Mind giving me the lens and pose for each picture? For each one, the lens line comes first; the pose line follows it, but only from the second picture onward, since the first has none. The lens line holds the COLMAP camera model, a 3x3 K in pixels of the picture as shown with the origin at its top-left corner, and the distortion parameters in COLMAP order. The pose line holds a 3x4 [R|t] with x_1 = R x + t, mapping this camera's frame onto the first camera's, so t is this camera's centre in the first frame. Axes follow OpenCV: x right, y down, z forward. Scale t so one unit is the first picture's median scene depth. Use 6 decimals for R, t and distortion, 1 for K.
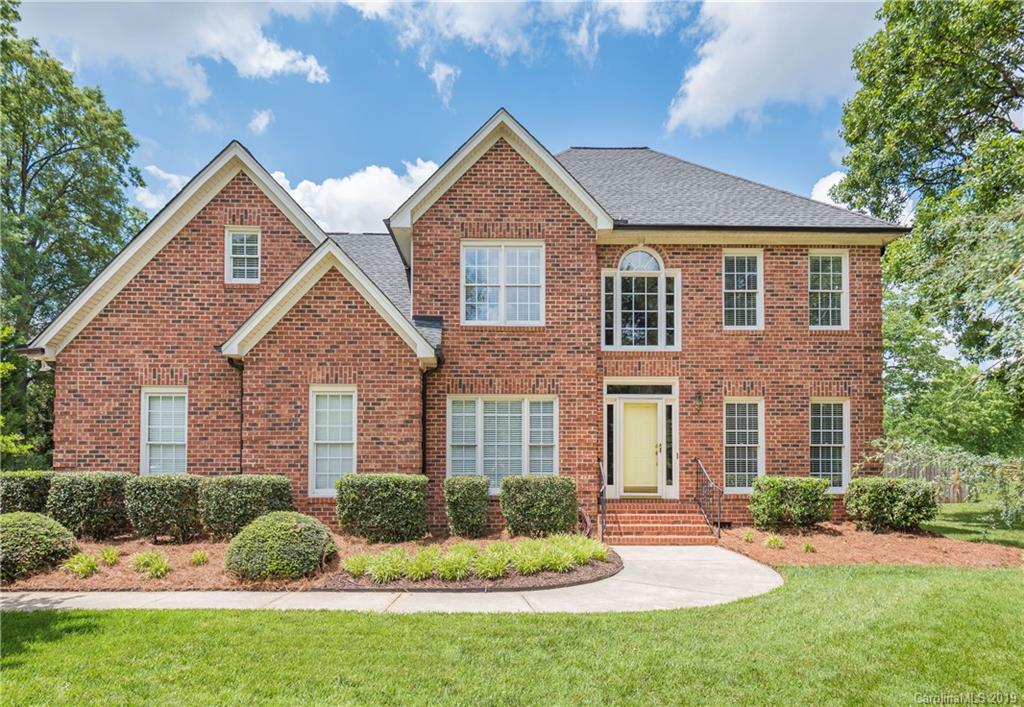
lens RADIAL K [[769.6, 0, 494.4], [0, 769.6, 391.3], [0, 0, 1]] dist [0.013554, 0.000029]
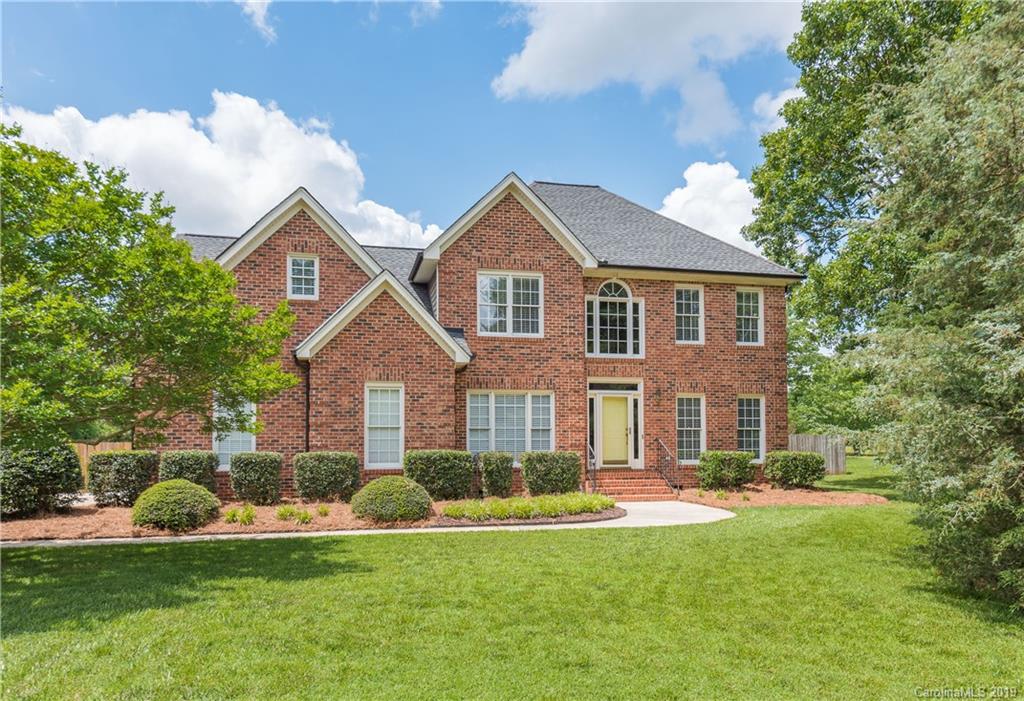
lens RADIAL K [[737.9, 0, 511.6], [0, 737.9, 352.0], [0, 0, 1]] dist [0.010787, 0.004580]
pose [[0.991457, 0.013533, 0.129729, -0.157470], [-0.009016, 0.999335, -0.035341, -0.016200], [-0.130120, 0.033870, 0.990920, -0.250092]]
